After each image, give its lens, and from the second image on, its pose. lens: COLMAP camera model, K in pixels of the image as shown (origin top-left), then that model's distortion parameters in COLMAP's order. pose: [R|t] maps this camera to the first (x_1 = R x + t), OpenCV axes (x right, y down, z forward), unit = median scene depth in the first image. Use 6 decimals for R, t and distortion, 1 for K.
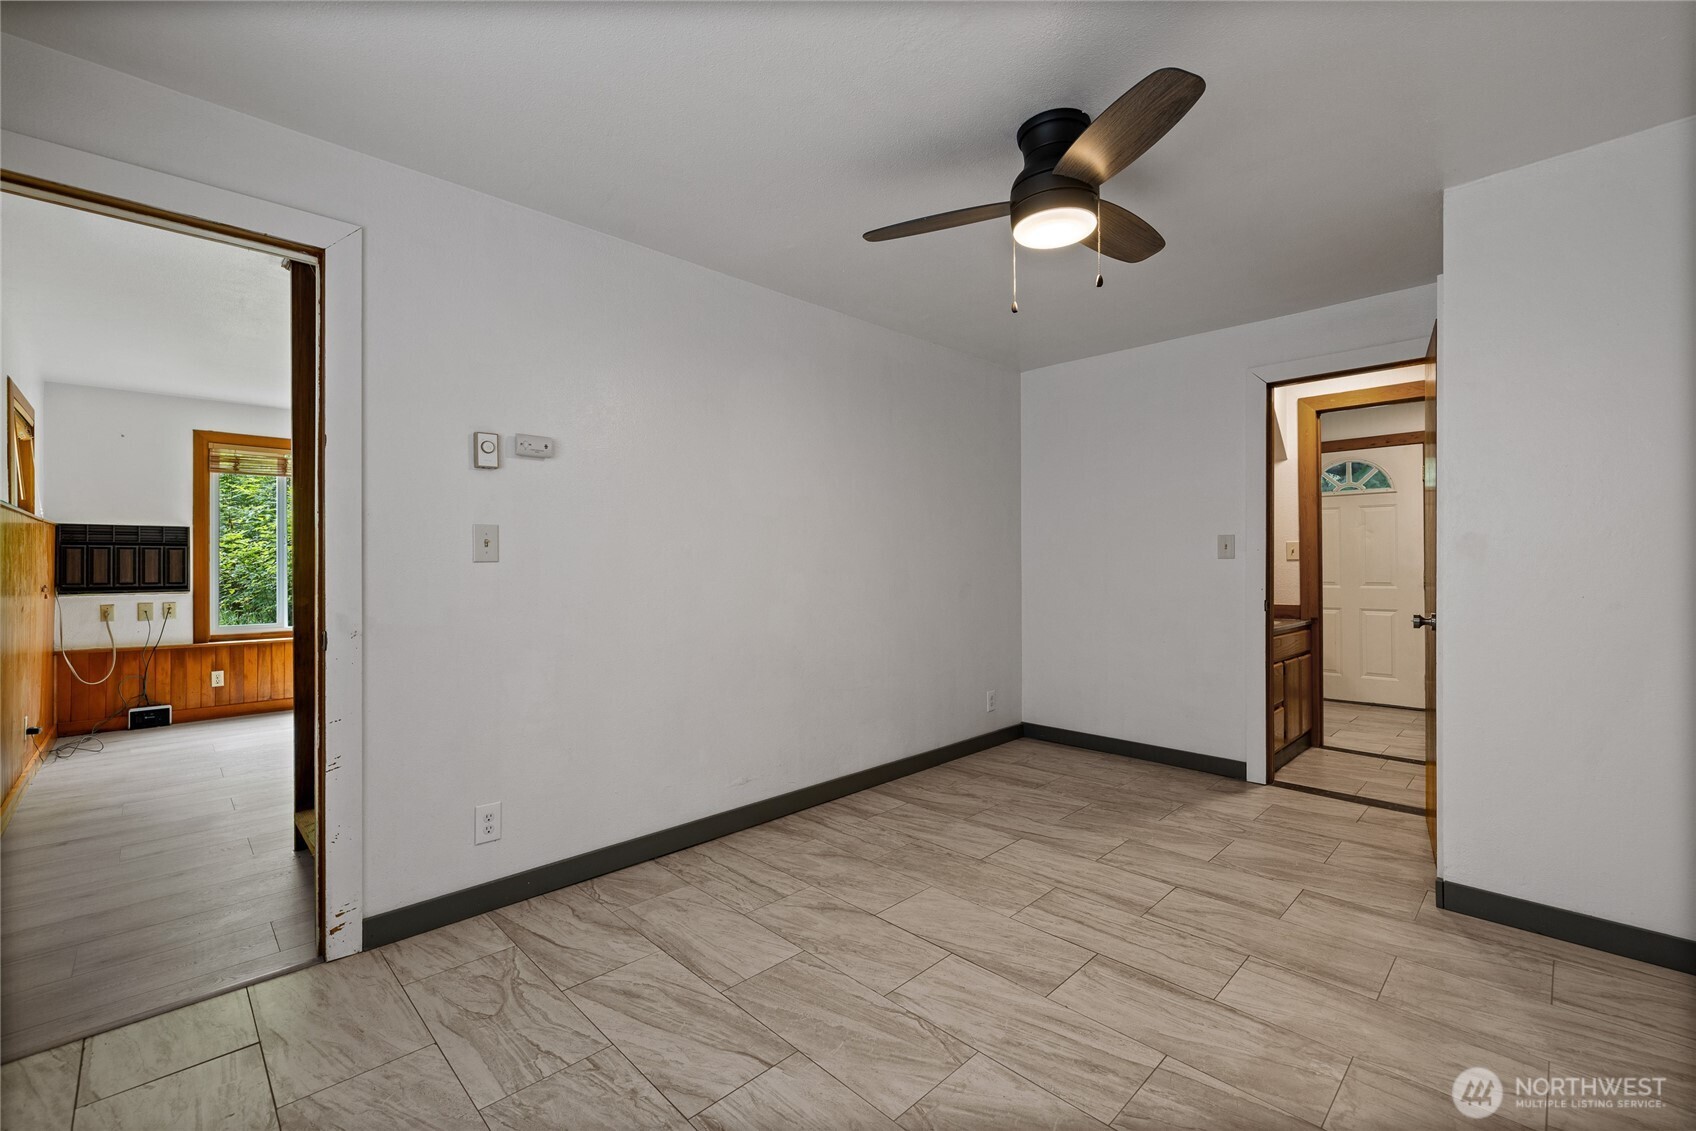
lens RADIAL K [[721.7, 0, 841.8], [0, 721.7, 560.8], [0, 0, 1]] dist [-0.003826, 0.000909]
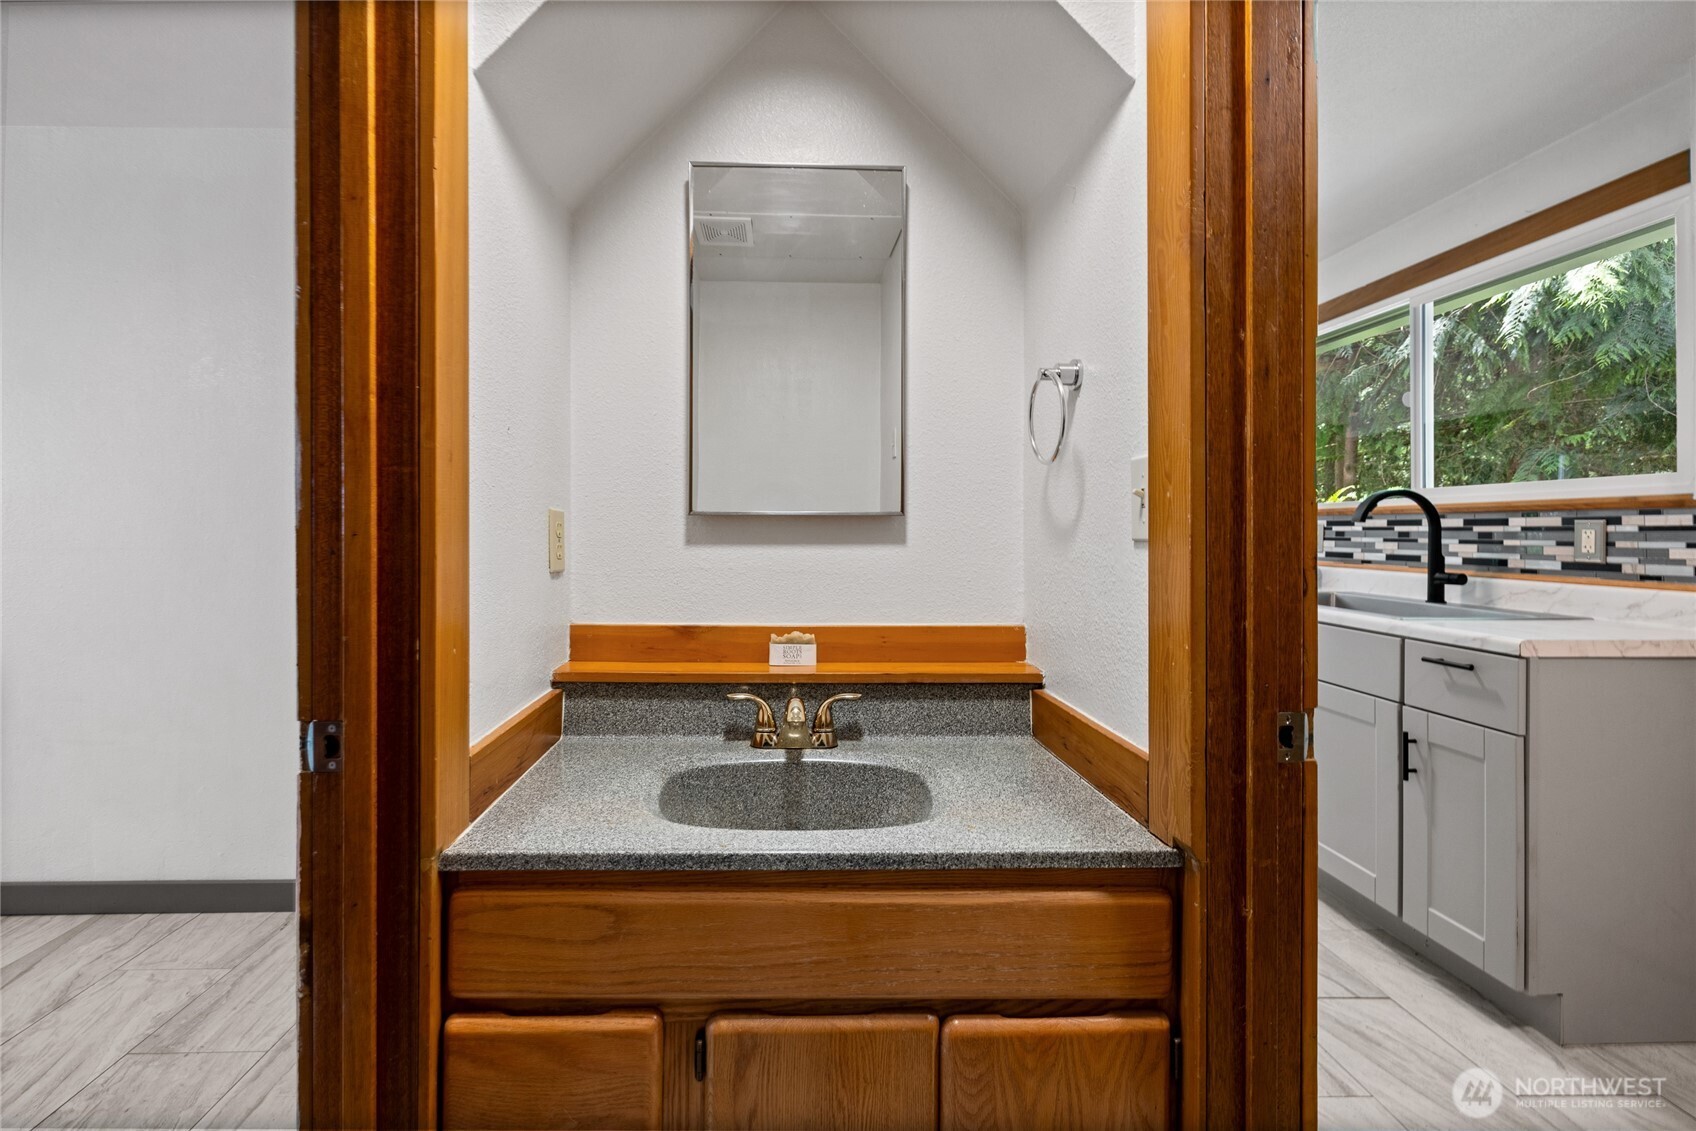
lens RADIAL K [[721.7, 0, 790.0], [0, 721.7, 529.5], [0, 0, 1]] dist [-0.003826, 0.000909]
pose [[0.737199, 0.008619, -0.675620, 0.557269], [-0.006835, 0.999963, 0.005299, -0.004313], [0.675641, 0.000711, 0.737231, 0.621303]]
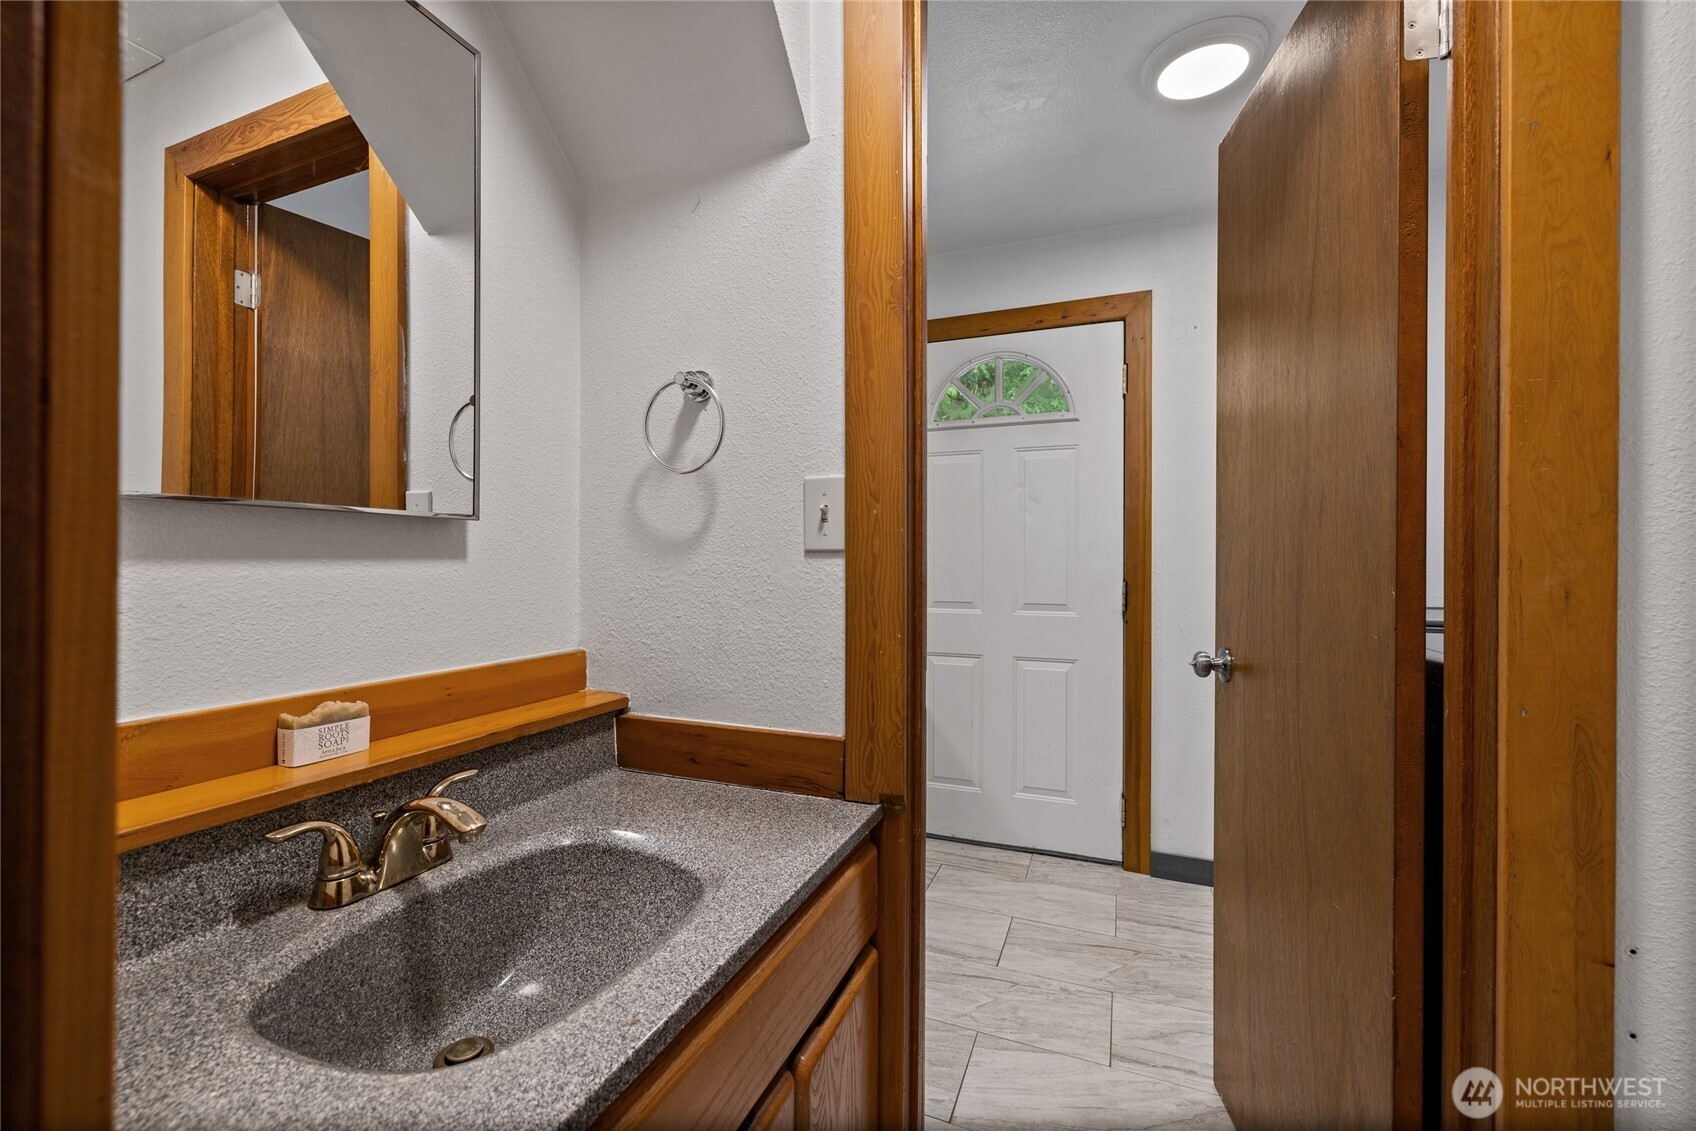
lens RADIAL K [[721.7, 0, 839.8], [0, 721.7, 557.0], [0, 0, 1]] dist [-0.003826, 0.000909]
pose [[0.914187, 0.011325, 0.405135, 0.428515], [-0.011473, 0.999932, -0.002063, 0.000696], [-0.405131, -0.002762, 0.914255, 0.624143]]
